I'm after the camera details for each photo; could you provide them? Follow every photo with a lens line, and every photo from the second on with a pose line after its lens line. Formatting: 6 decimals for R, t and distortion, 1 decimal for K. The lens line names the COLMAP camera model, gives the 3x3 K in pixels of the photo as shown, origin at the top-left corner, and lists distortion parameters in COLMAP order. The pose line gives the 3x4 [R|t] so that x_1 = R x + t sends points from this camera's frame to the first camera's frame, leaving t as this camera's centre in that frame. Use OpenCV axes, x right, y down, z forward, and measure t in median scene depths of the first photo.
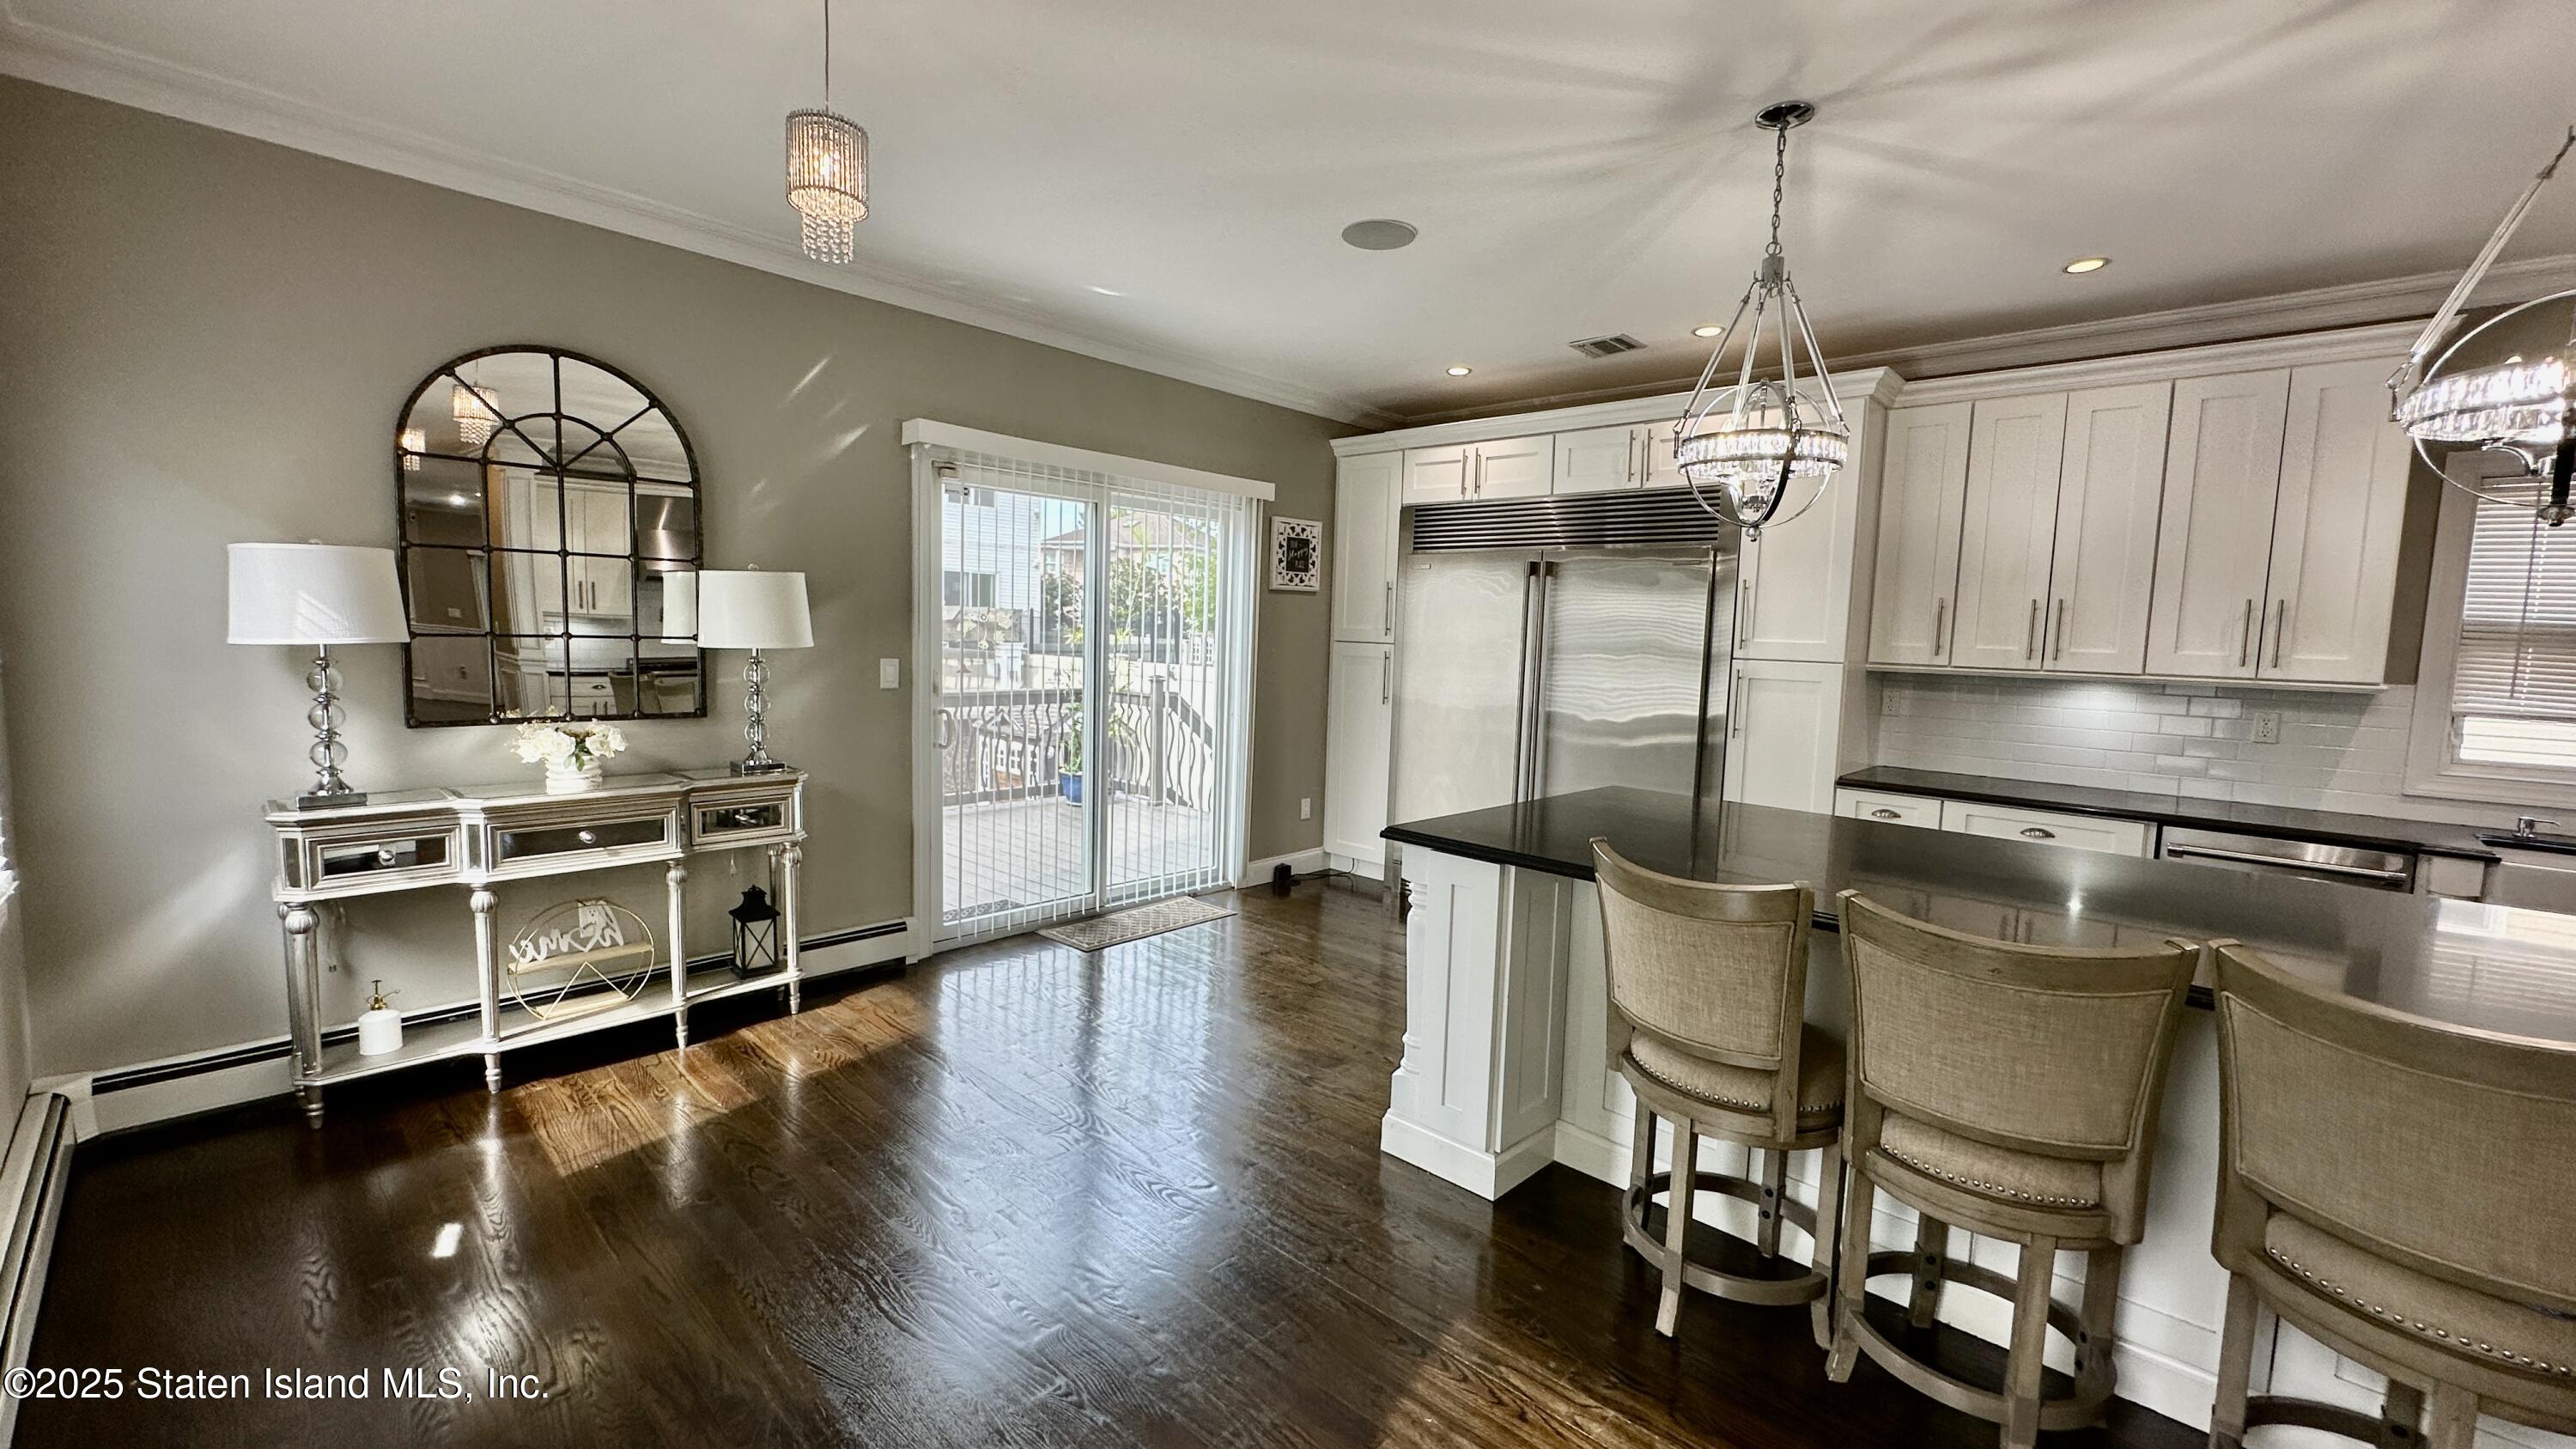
lens RADIAL K [[1023.3, 0, 1288.0], [0, 1023.3, 724.5], [0, 0, 1]] dist [-0.010906, 0.000245]
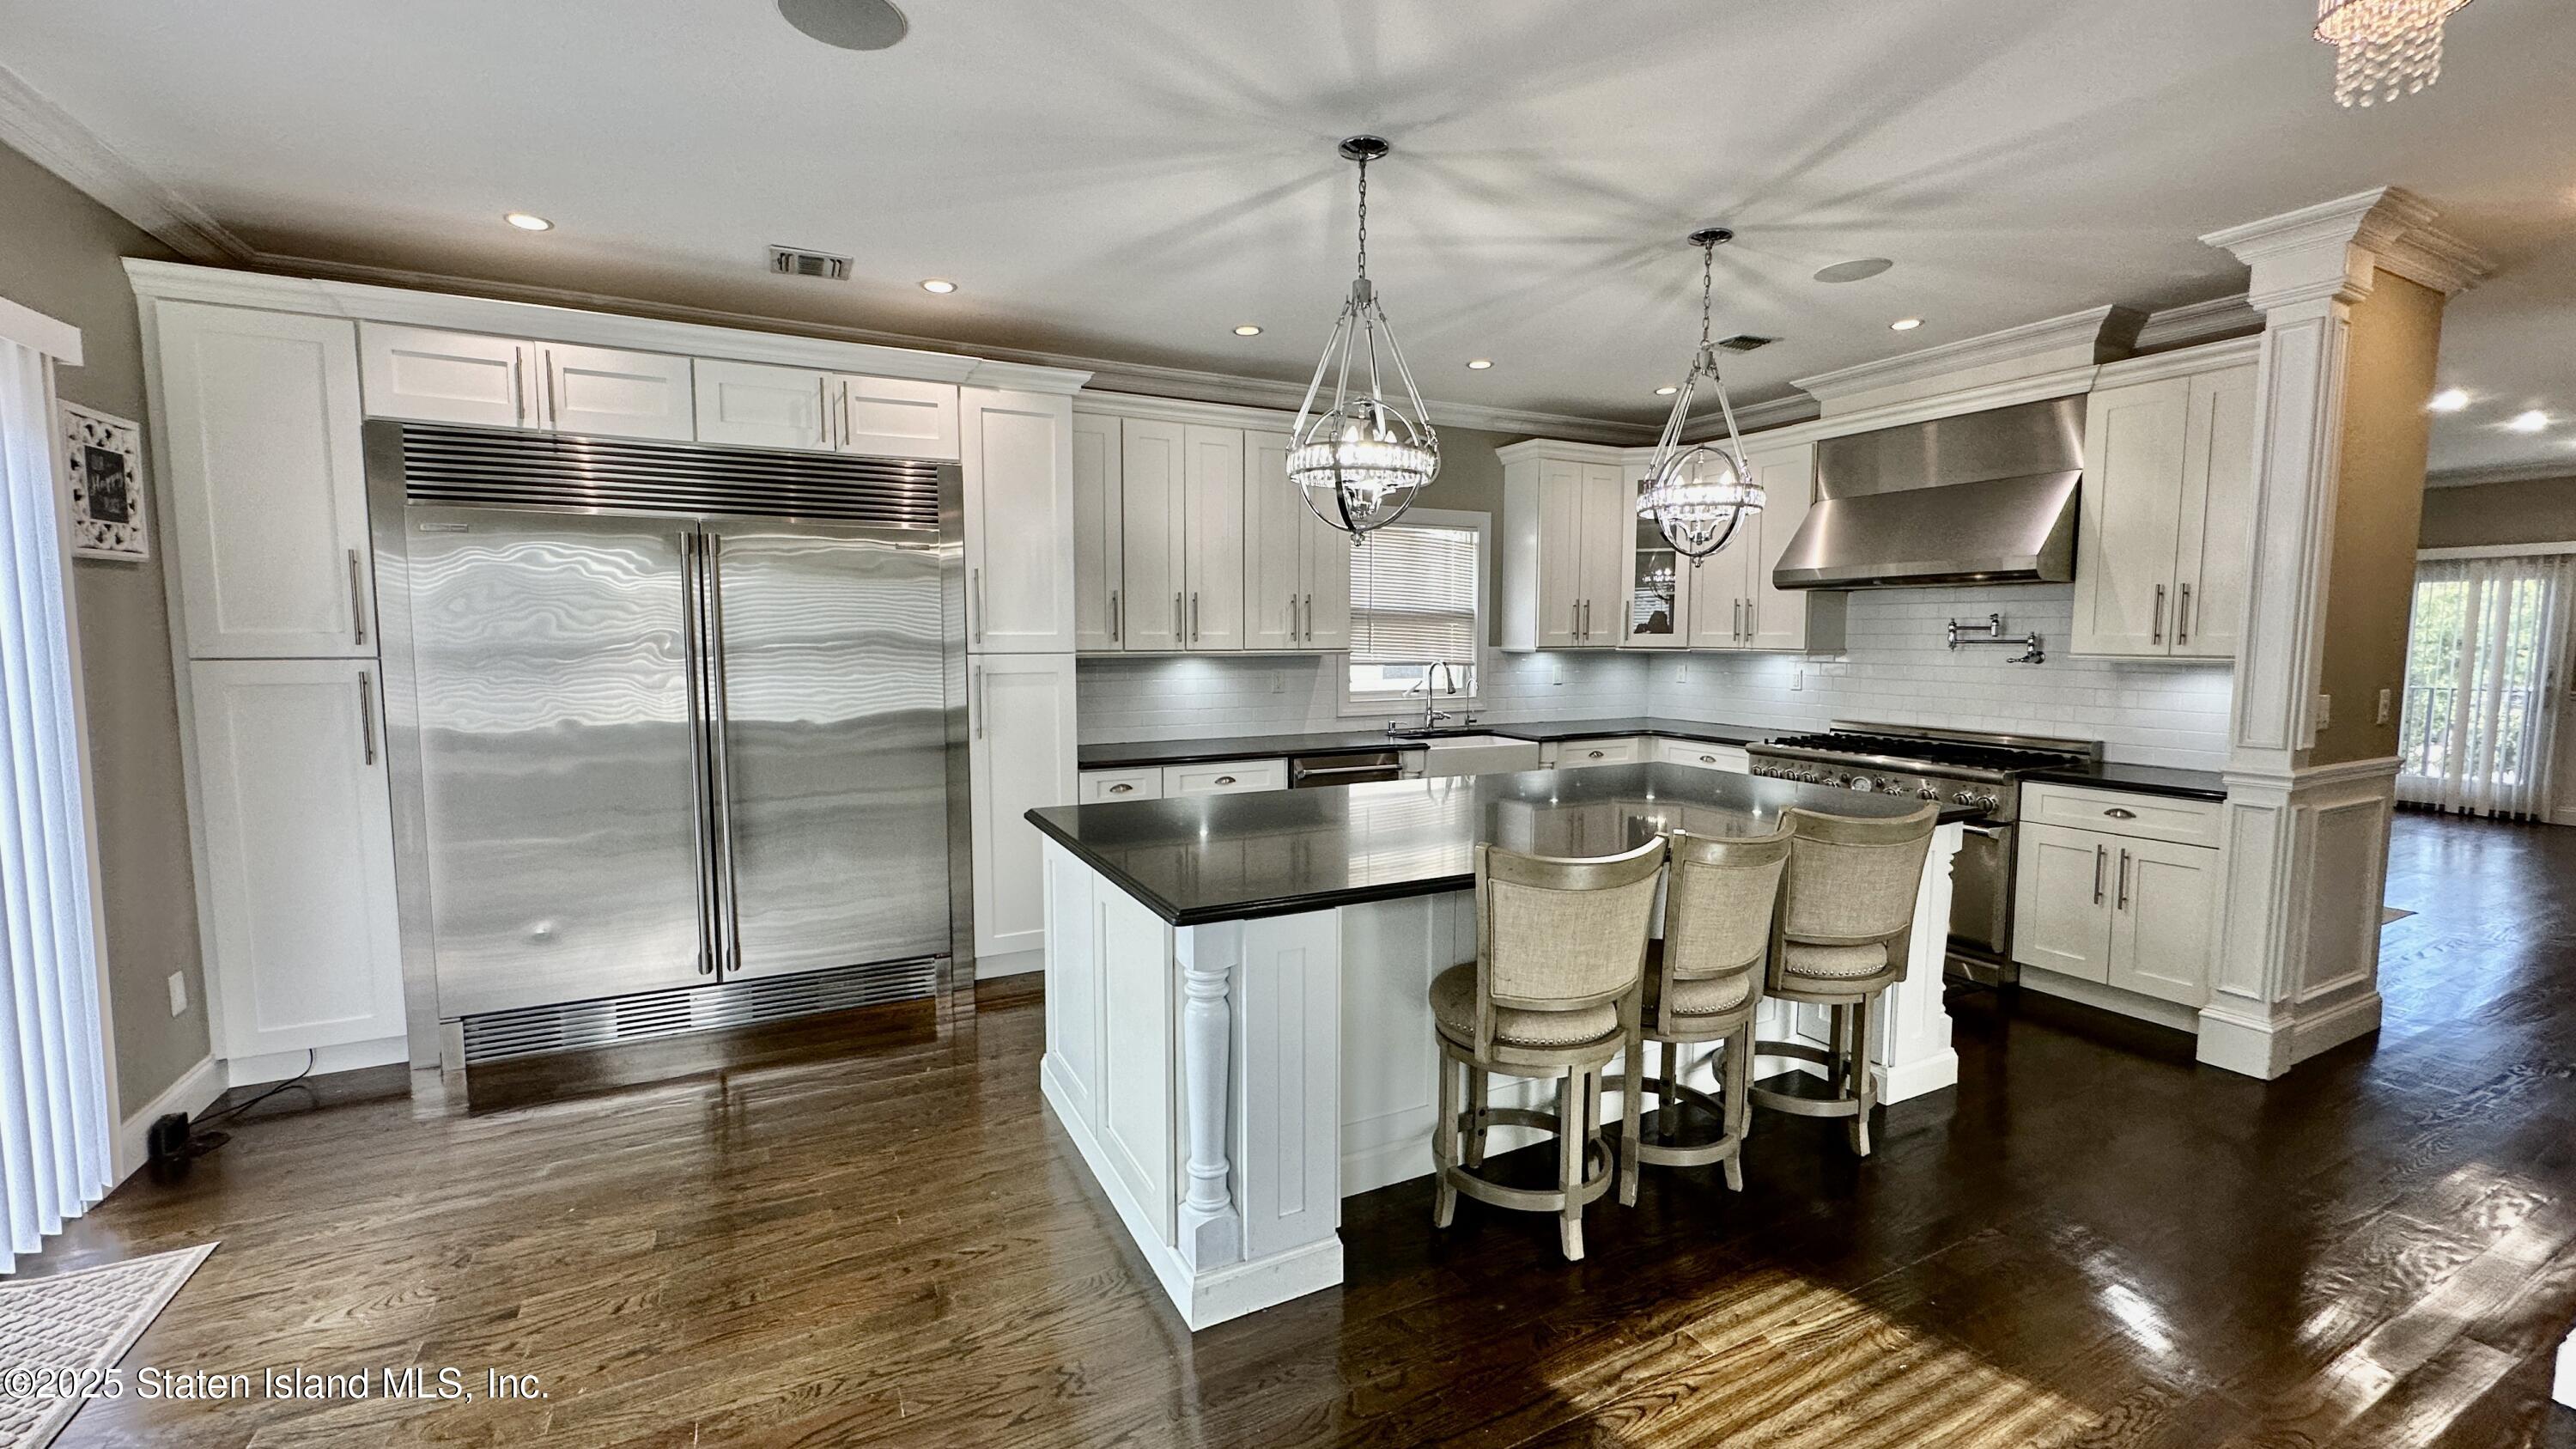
lens RADIAL K [[1023.3, 0, 1288.0], [0, 1023.3, 724.5], [0, 0, 1]] dist [-0.010906, 0.000245]
pose [[0.331323, -0.118016, 0.936108, -0.363372], [0.094789, 0.991290, 0.091424, -0.061920], [-0.938744, 0.058442, 0.339624, 0.443333]]
